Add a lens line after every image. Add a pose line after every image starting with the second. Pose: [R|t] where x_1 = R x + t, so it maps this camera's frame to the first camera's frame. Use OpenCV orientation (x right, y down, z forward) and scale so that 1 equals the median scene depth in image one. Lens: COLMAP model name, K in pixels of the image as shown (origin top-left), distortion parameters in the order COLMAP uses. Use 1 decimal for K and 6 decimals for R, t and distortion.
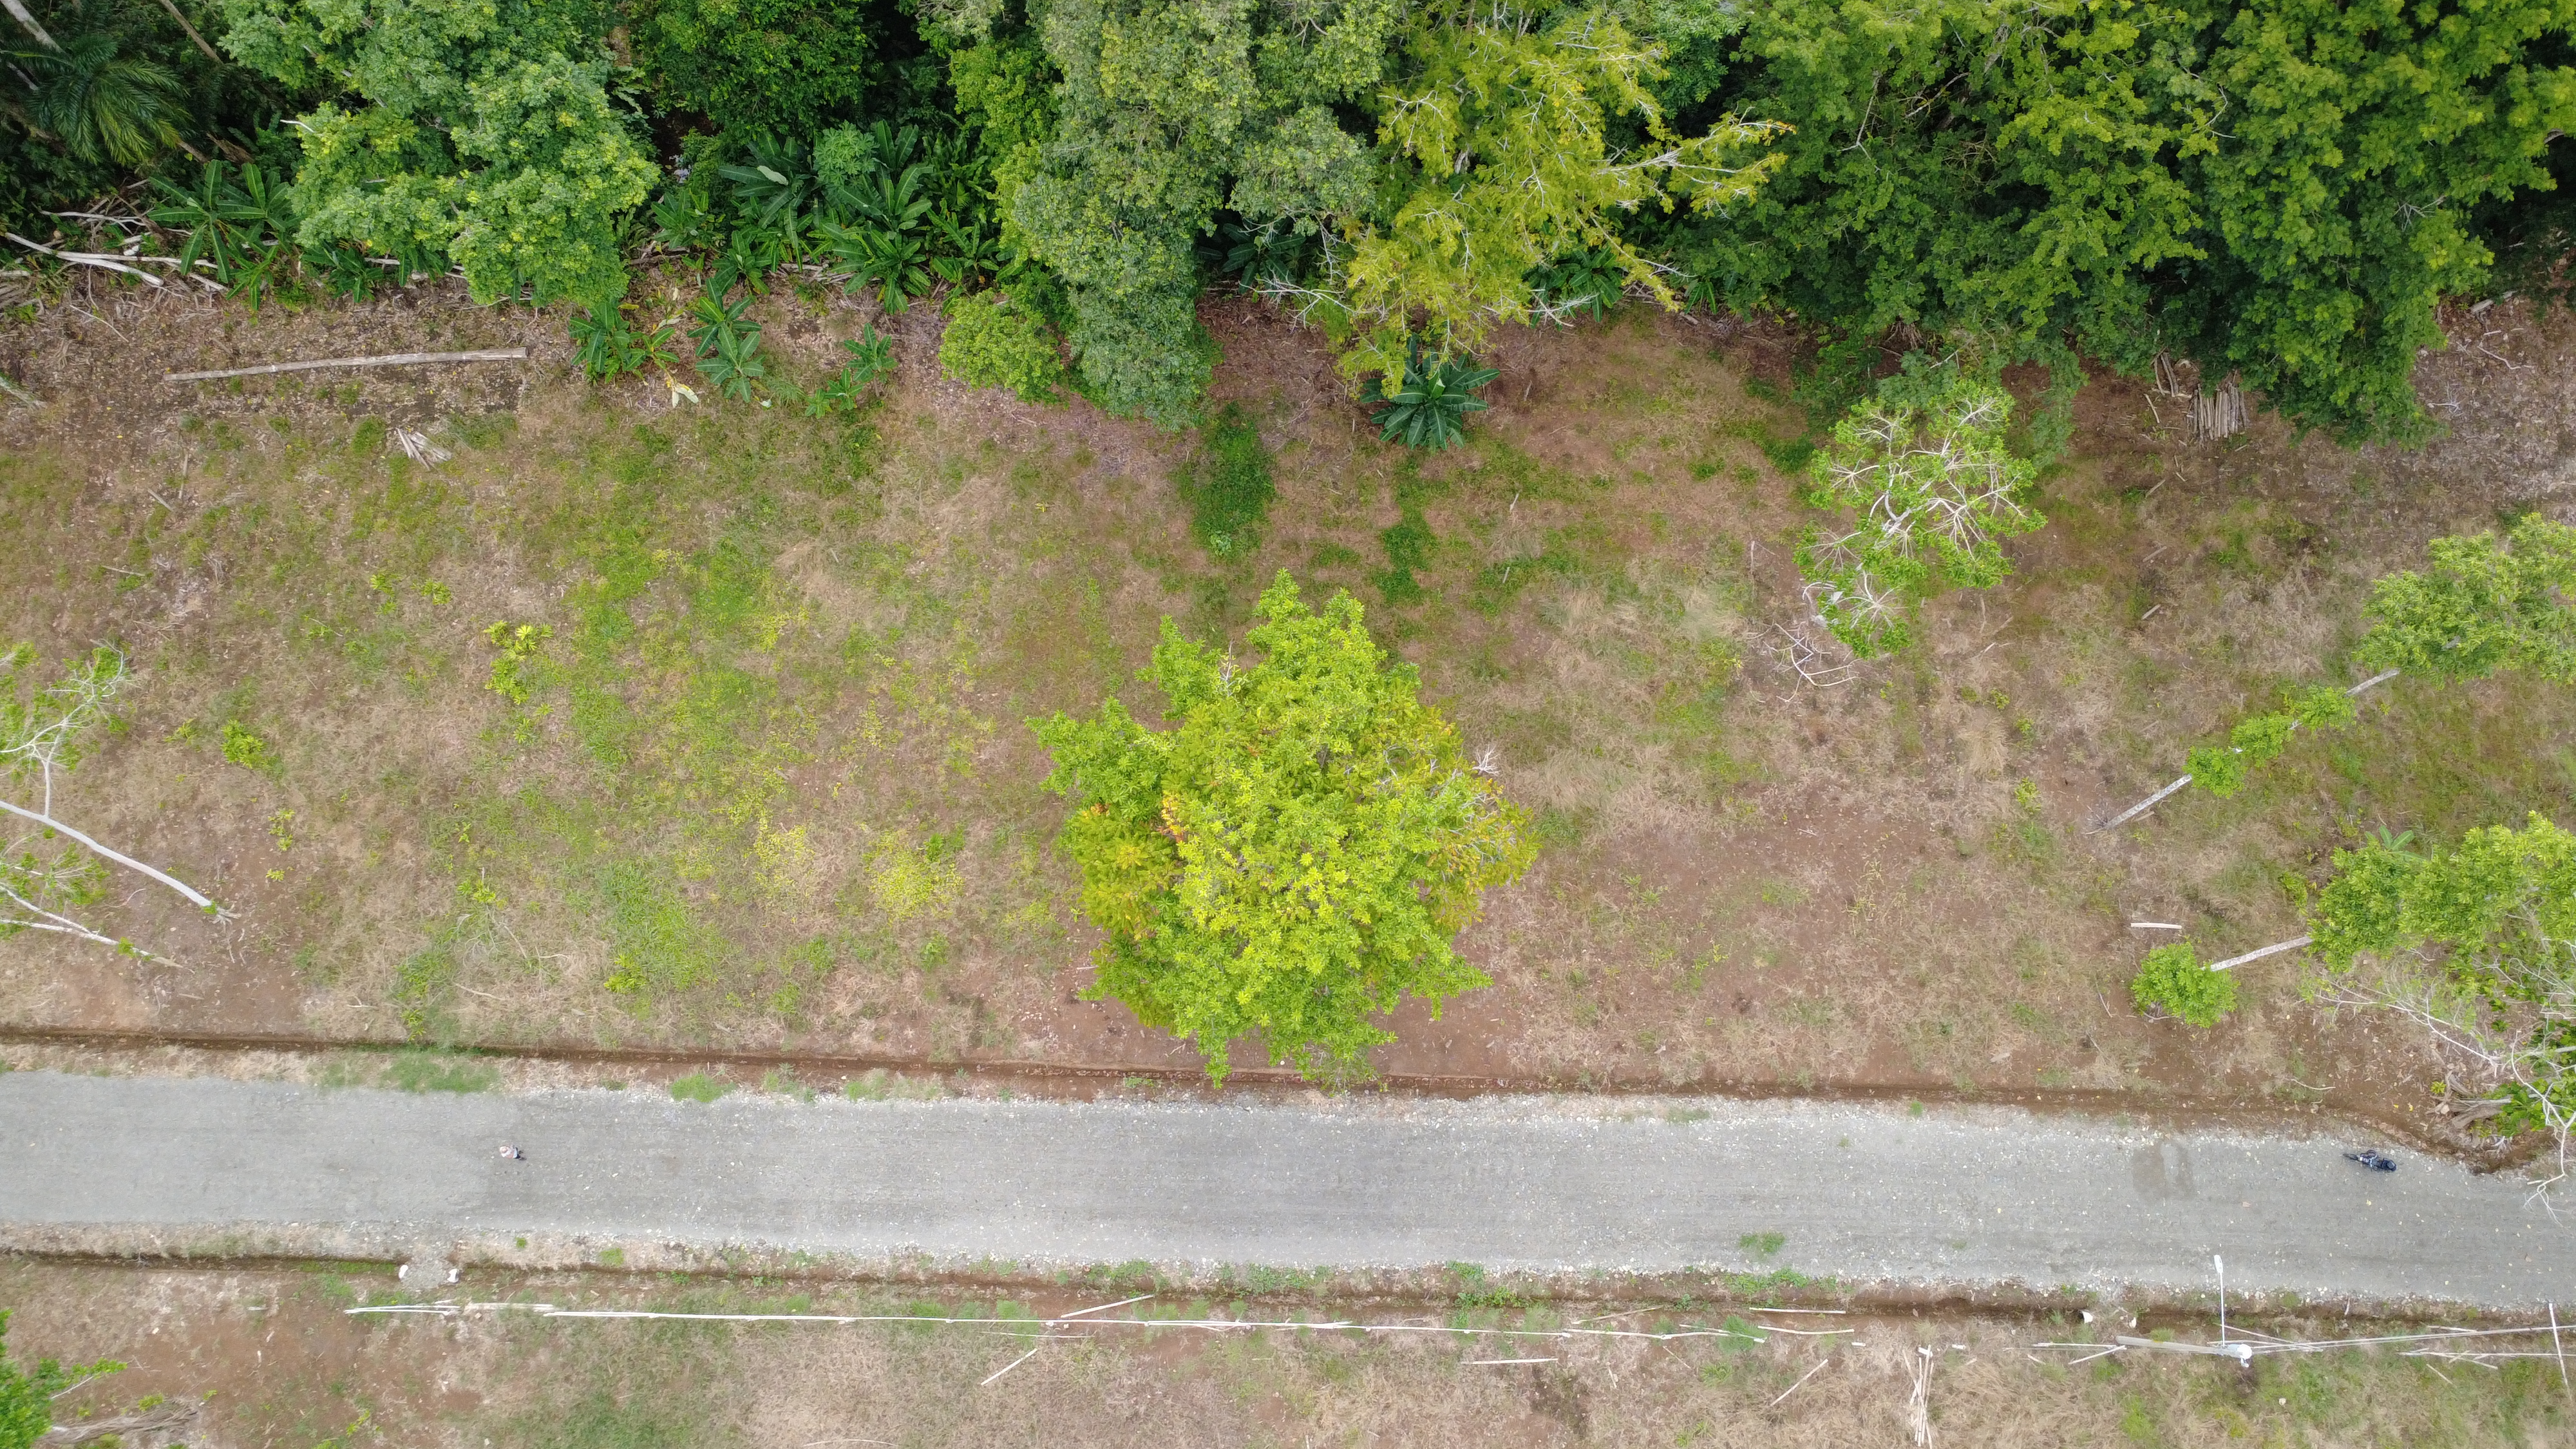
lens RADIAL K [[1867.6, 0, 1283.4], [0, 1867.6, 730.1], [0, 0, 1]] dist [0.000820, 0.002355]
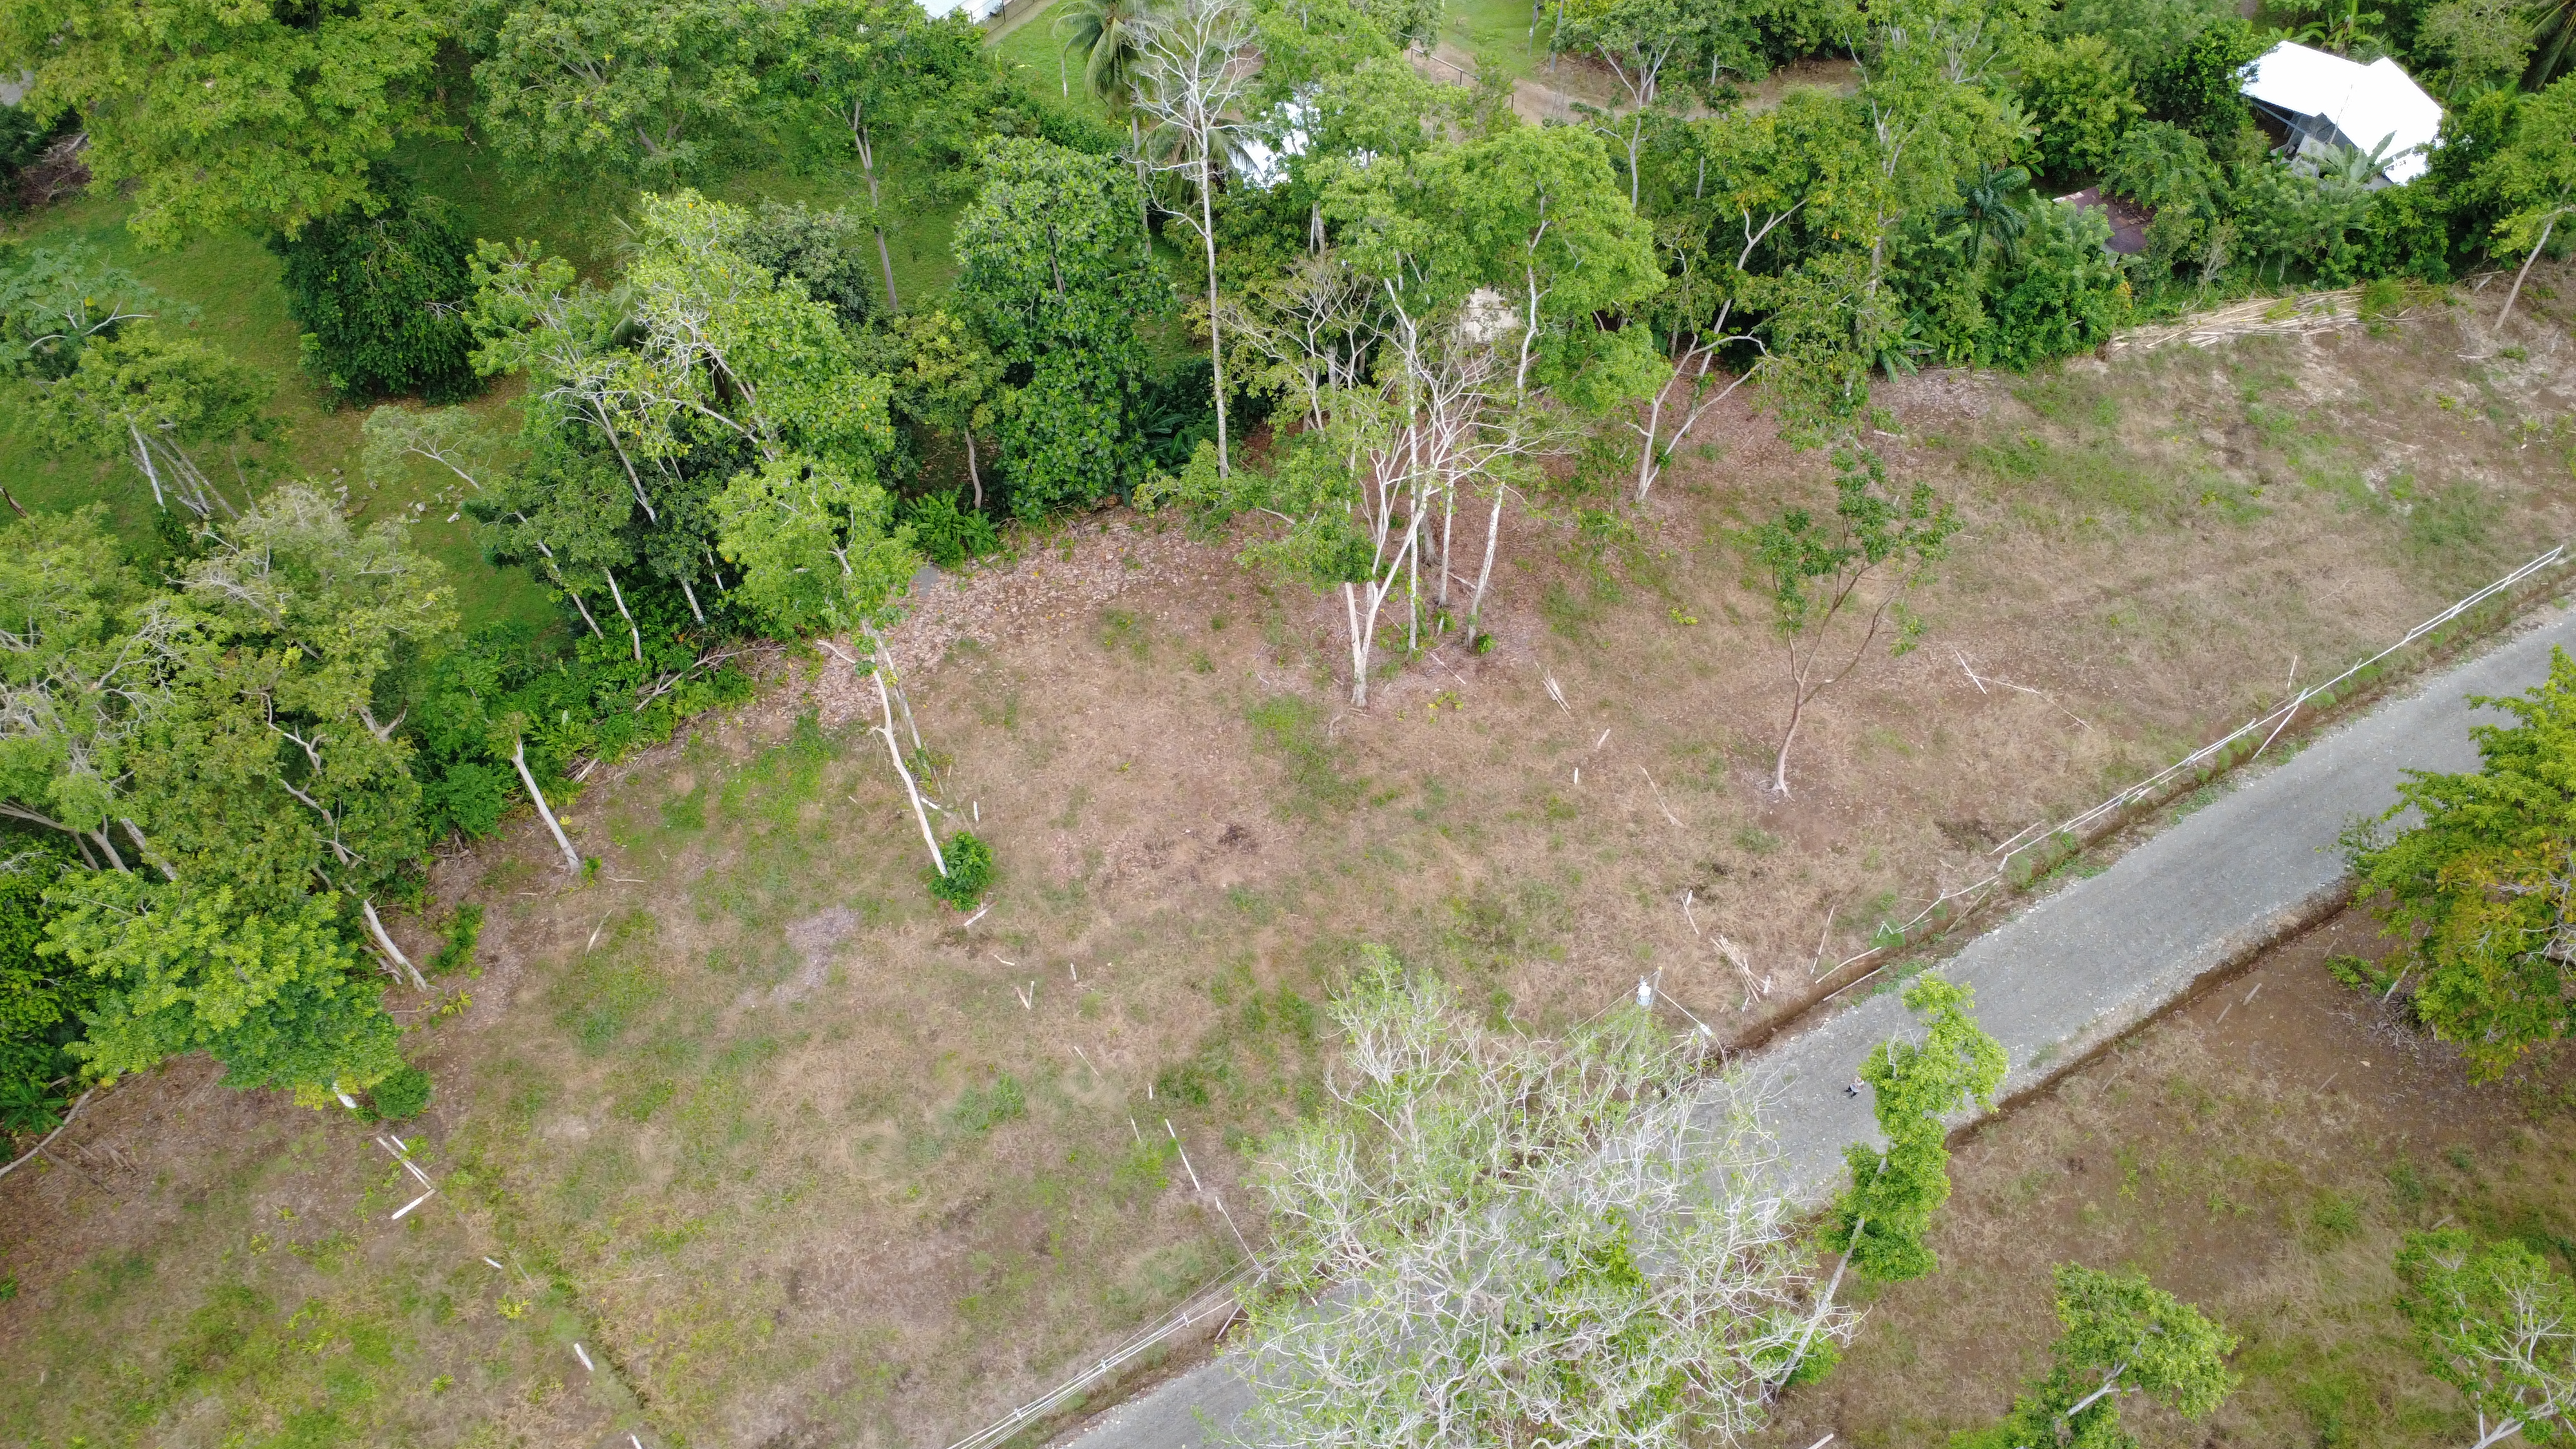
lens RADIAL K [[1867.6, 0, 1283.4], [0, 1867.6, 730.1], [0, 0, 1]] dist [0.000820, 0.002355]
pose [[-0.859332, 0.406378, -0.310491, 0.872283], [-0.488936, -0.474788, 0.731791, -0.293613], [0.149966, 0.780662, 0.606694, 0.106855]]
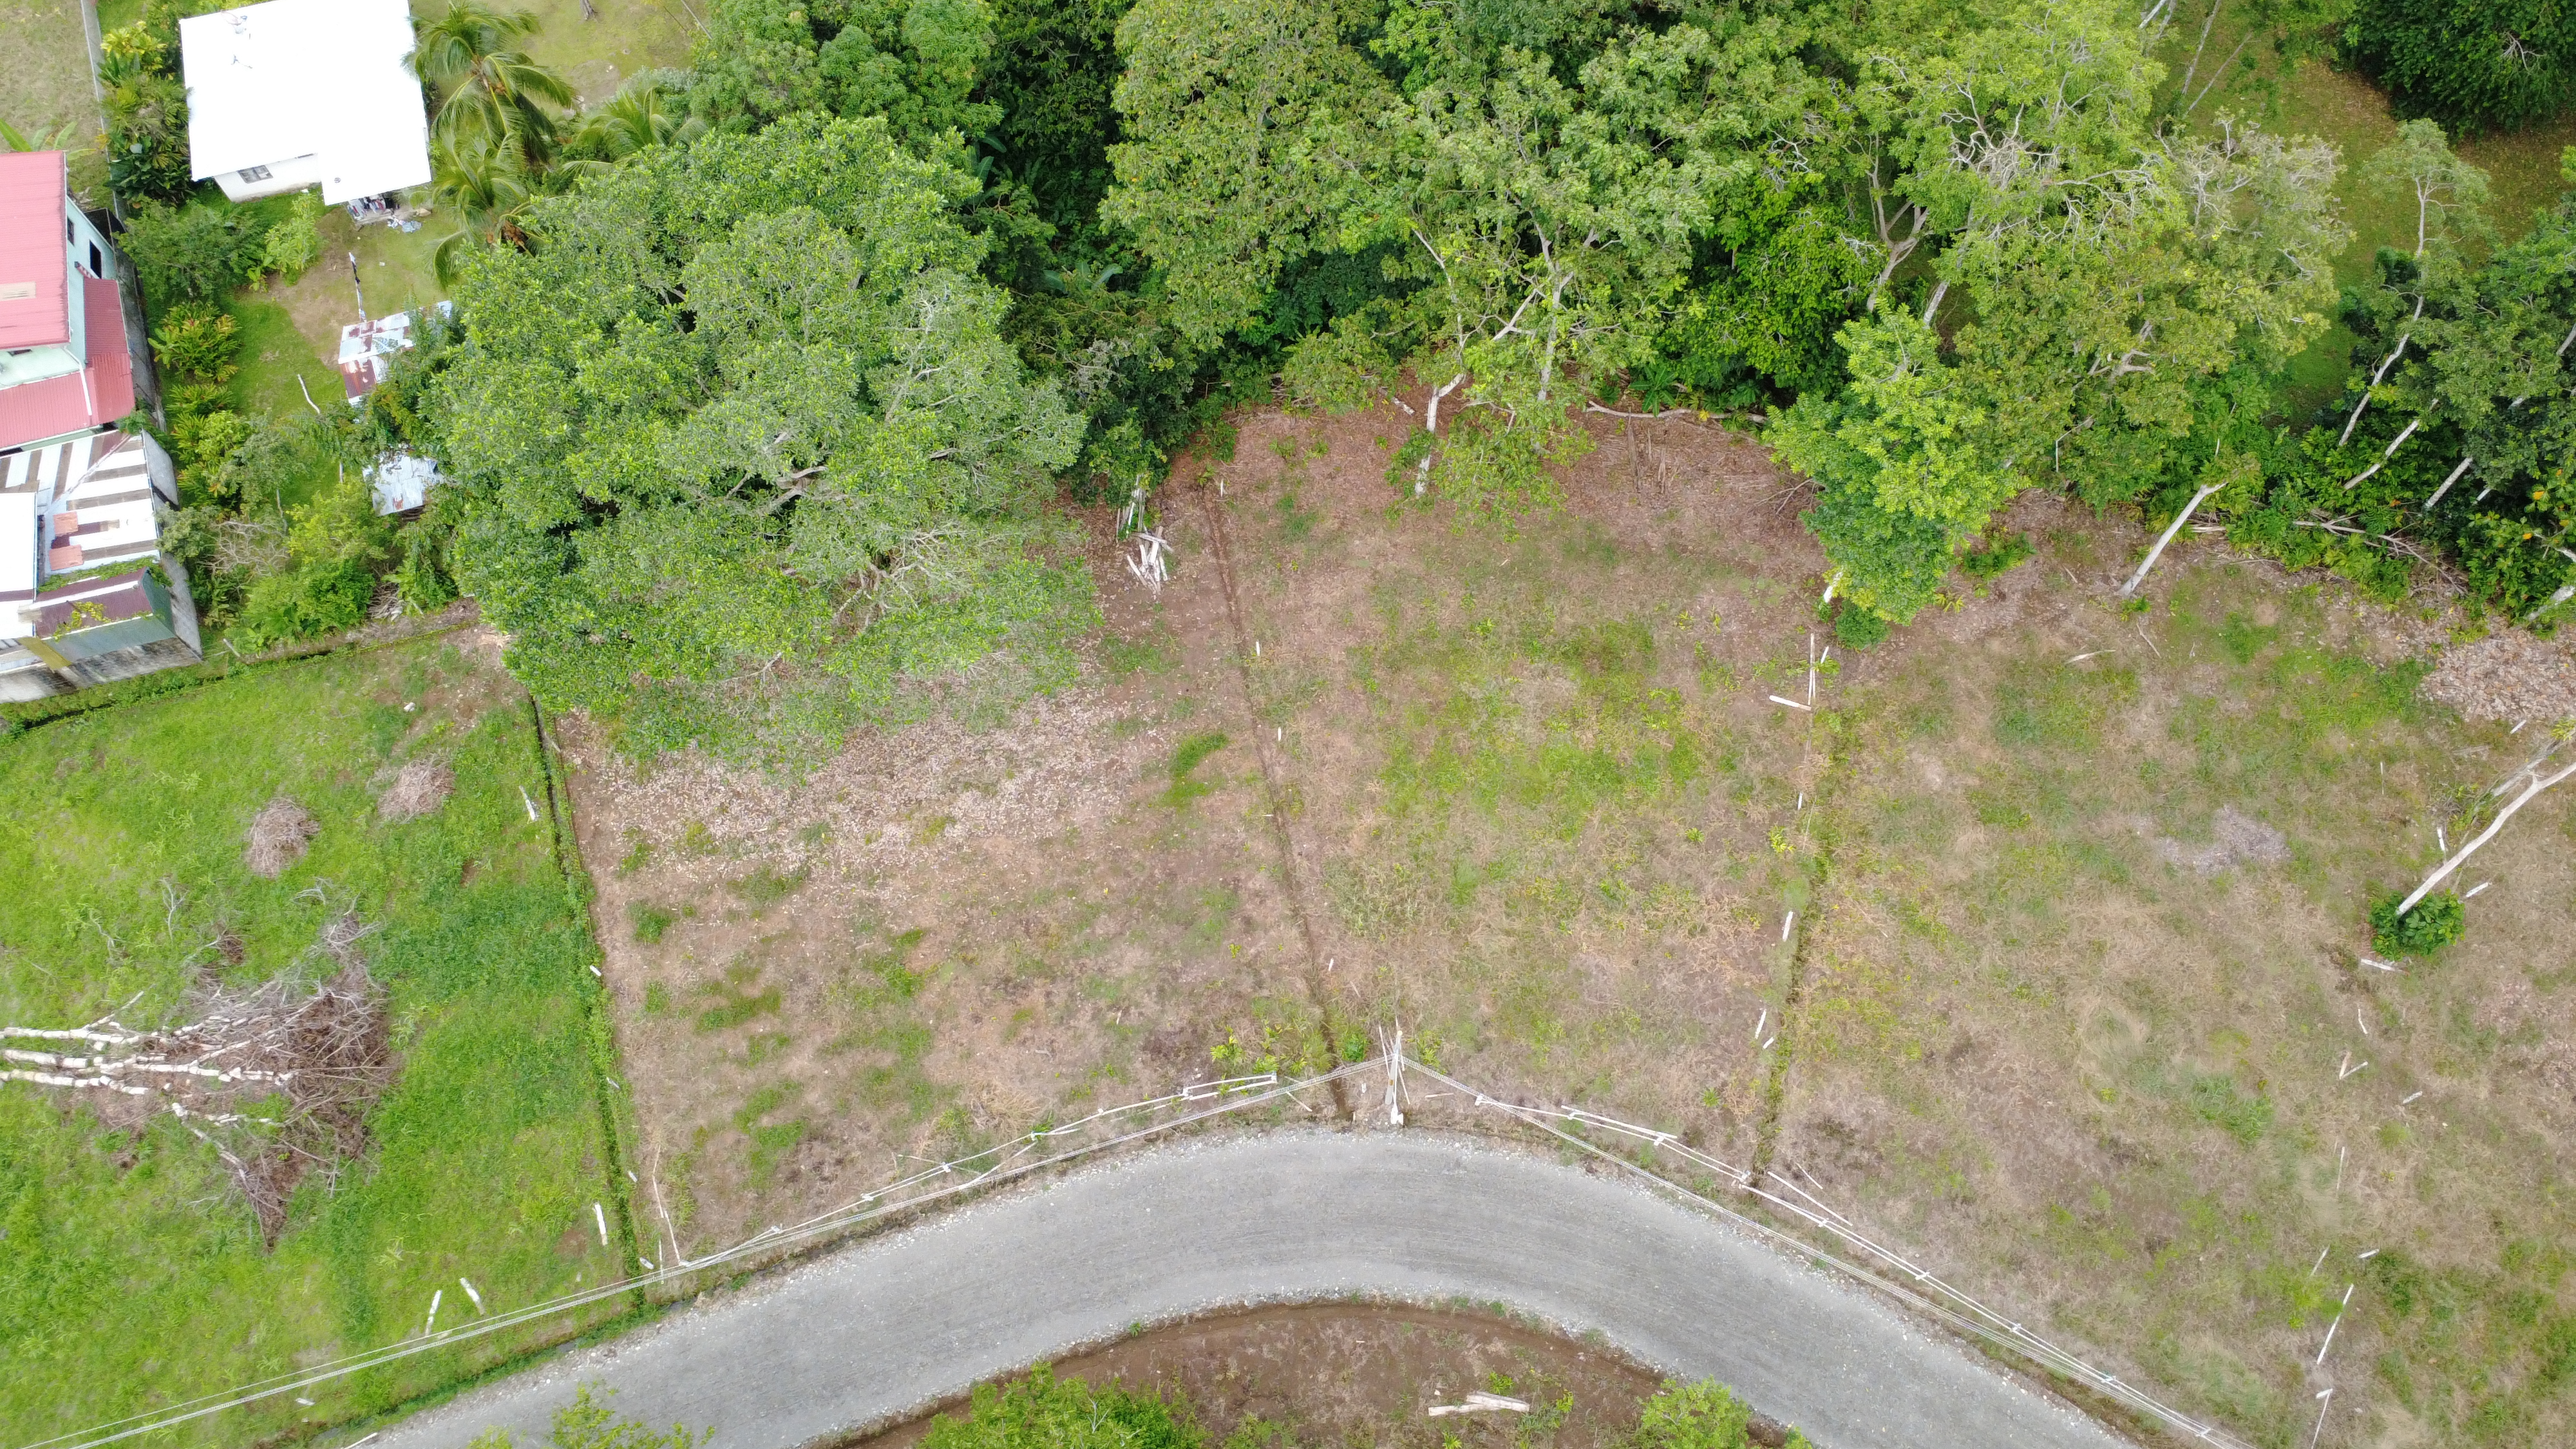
lens RADIAL K [[1867.6, 0, 1283.4], [0, 1867.6, 730.1], [0, 0, 1]] dist [0.000820, 0.002355]
pose [[-0.867782, -0.443574, 0.224046, 1.085445], [0.477007, -0.617080, 0.625840, -0.274872], [-0.139352, 0.649965, 0.747079, 0.088067]]
